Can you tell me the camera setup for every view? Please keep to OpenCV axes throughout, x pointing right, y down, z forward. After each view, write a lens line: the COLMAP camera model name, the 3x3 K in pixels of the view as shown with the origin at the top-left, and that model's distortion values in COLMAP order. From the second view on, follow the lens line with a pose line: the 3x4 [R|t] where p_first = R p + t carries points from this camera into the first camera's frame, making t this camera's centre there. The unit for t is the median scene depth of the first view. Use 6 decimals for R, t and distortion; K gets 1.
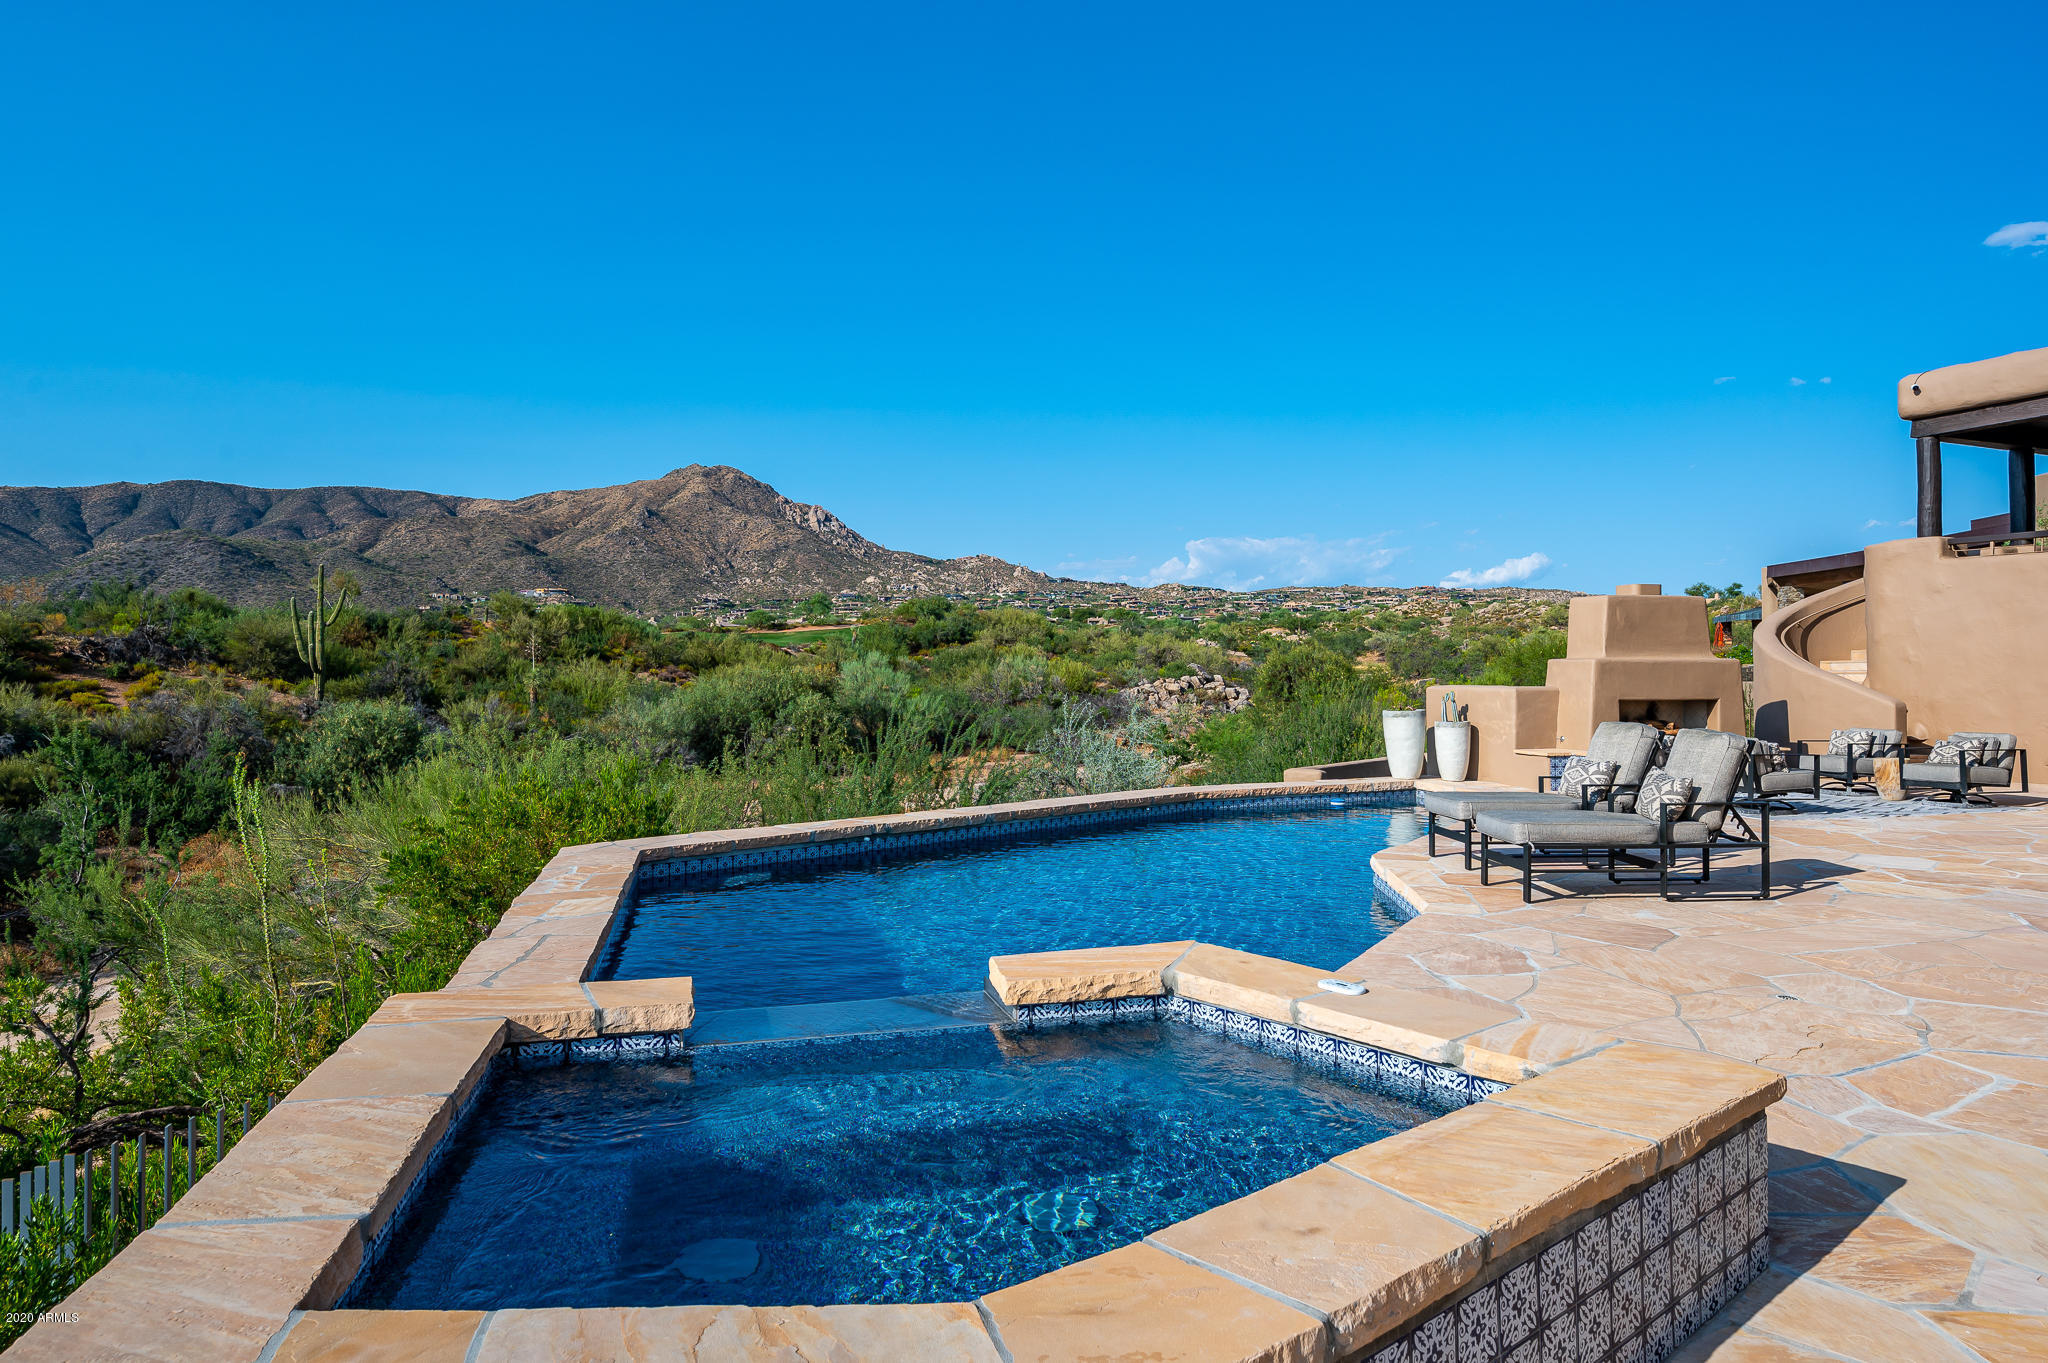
lens RADIAL K [[1264.1, 0, 1026.4], [0, 1264.1, 651.0], [0, 0, 1]] dist [0.003776, -0.002294]
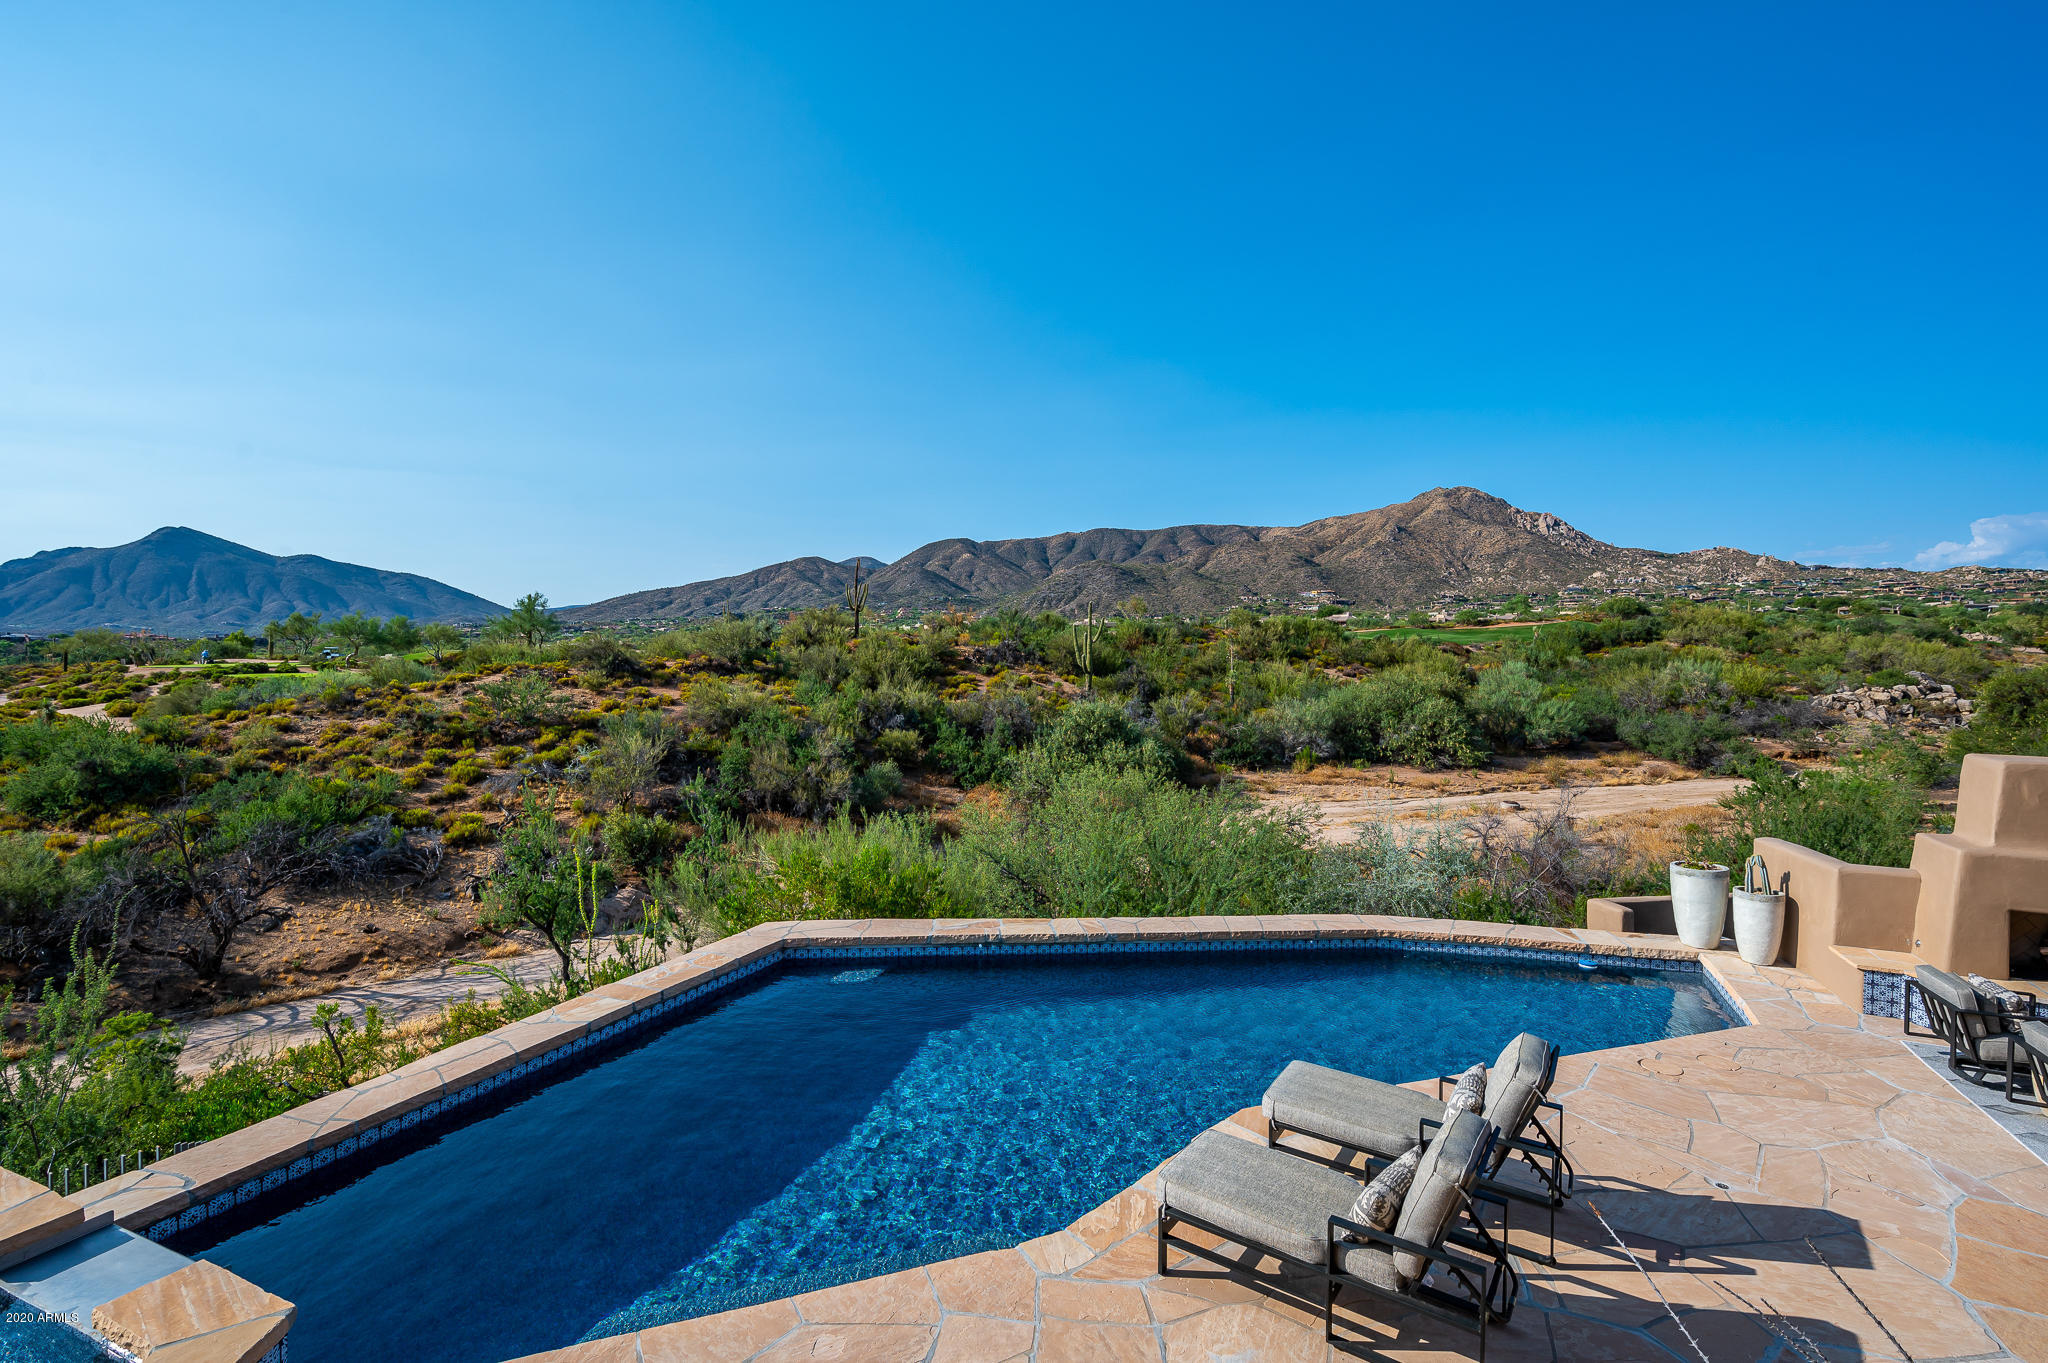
lens RADIAL K [[948.1, 0, 1022.4], [0, 948.1, 674.3], [0, 0, 1]] dist [0.002549, -0.000020]
pose [[0.783617, 0.026561, -0.620676, 0.038896], [-0.001091, 0.999143, 0.041380, -0.012718], [0.621243, -0.031749, 0.782974, 0.024813]]
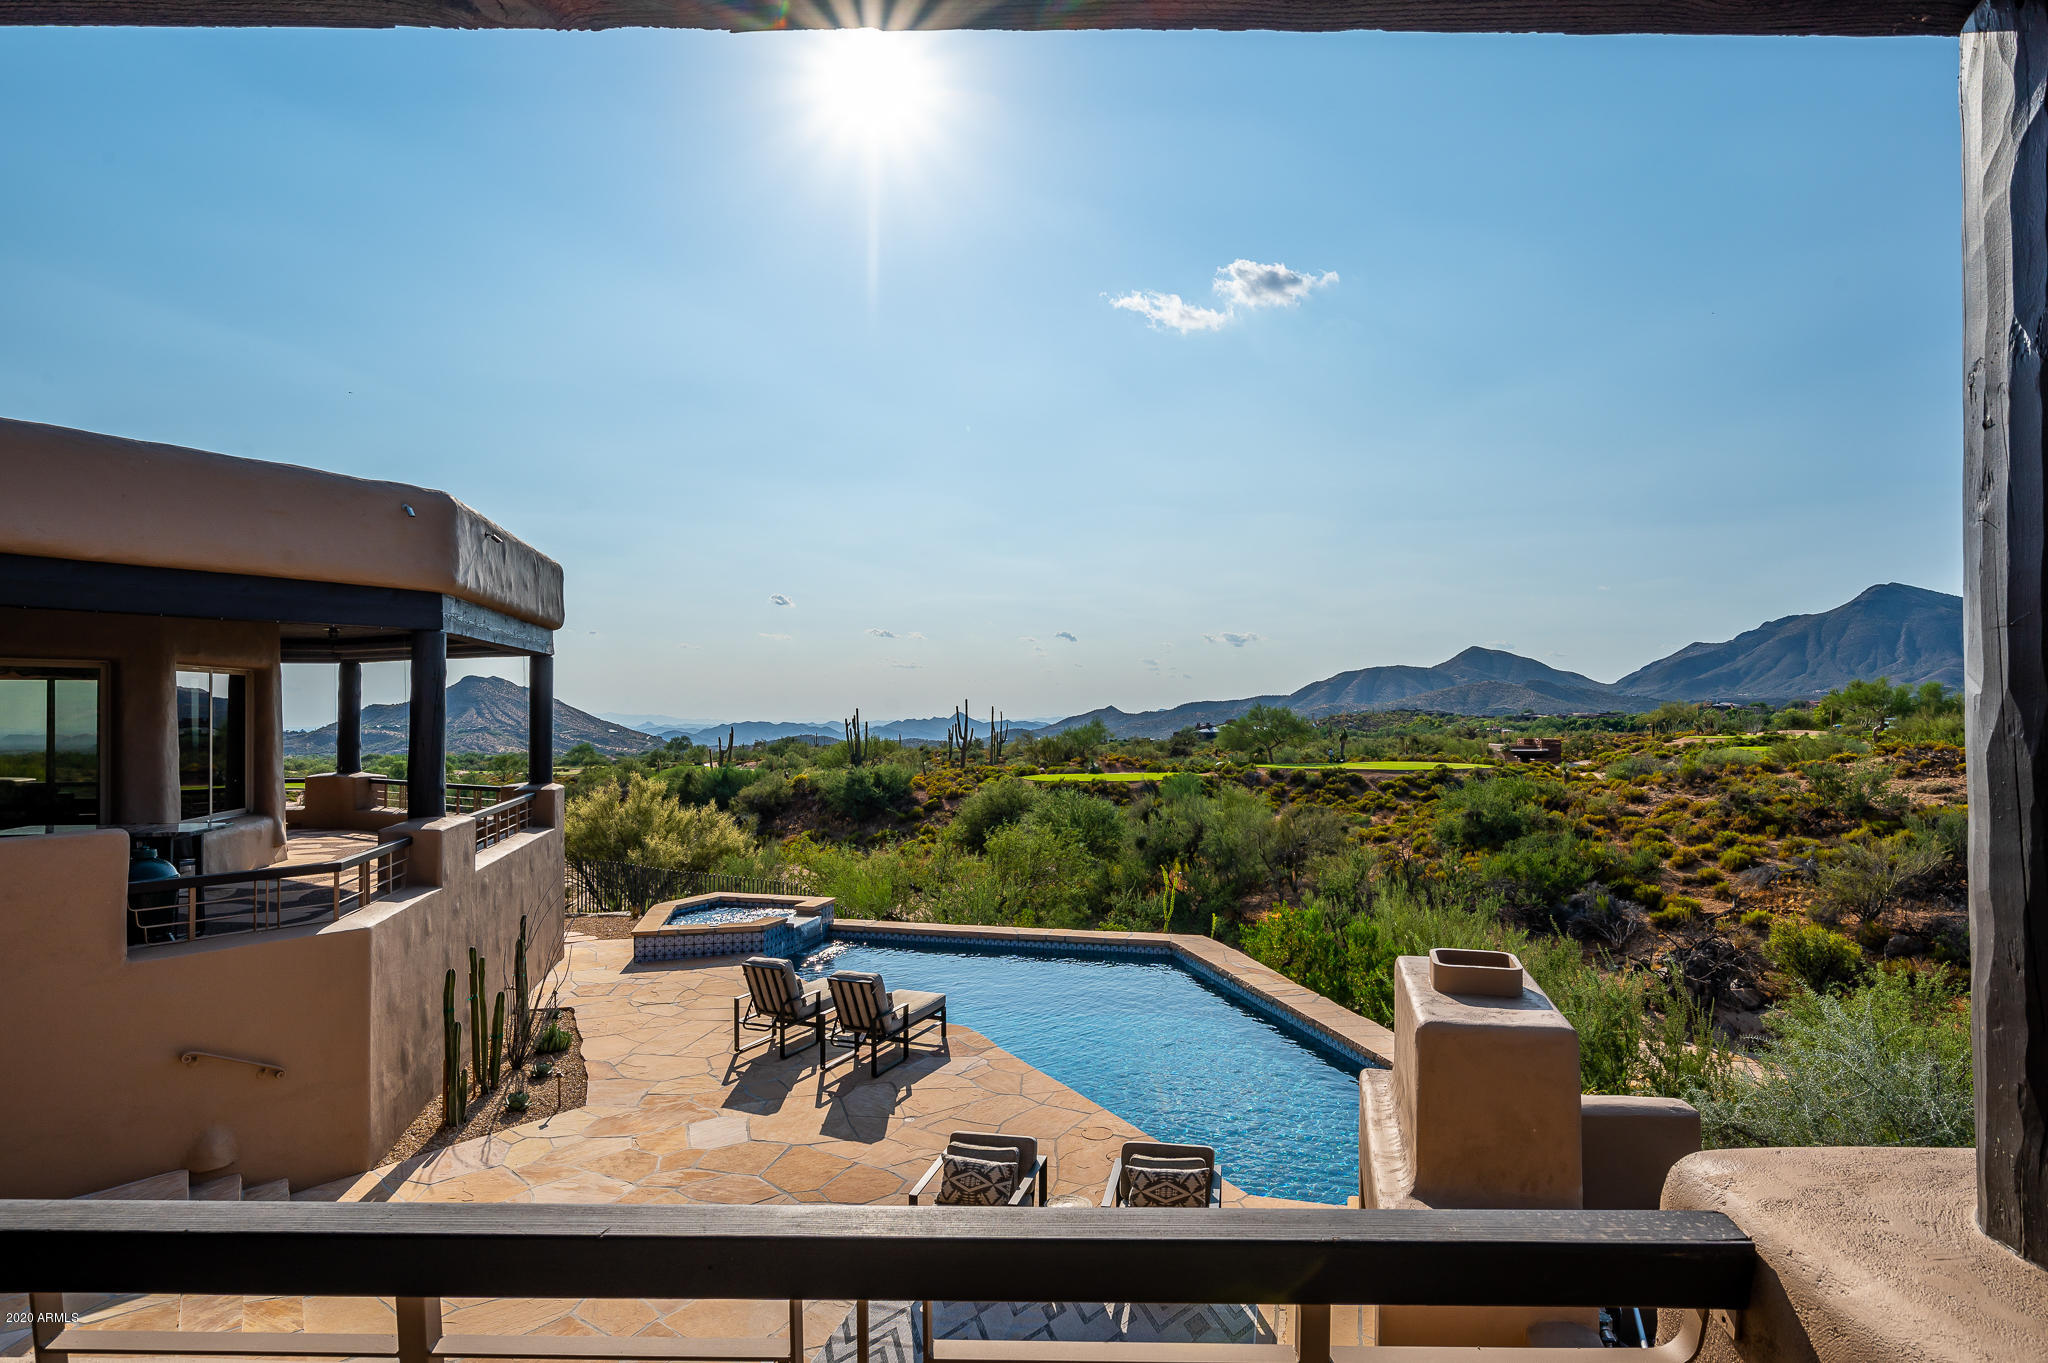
lens RADIAL K [[1110.0, 0, 1050.1], [0, 1110.0, 703.3], [0, 0, 1]] dist [-0.001738, 0.000308]
pose [[-0.458123, -0.000238, -0.888889, 0.097821], [0.014521, 0.999865, -0.007752, -0.015292], [0.888770, -0.016459, -0.458058, 0.118171]]
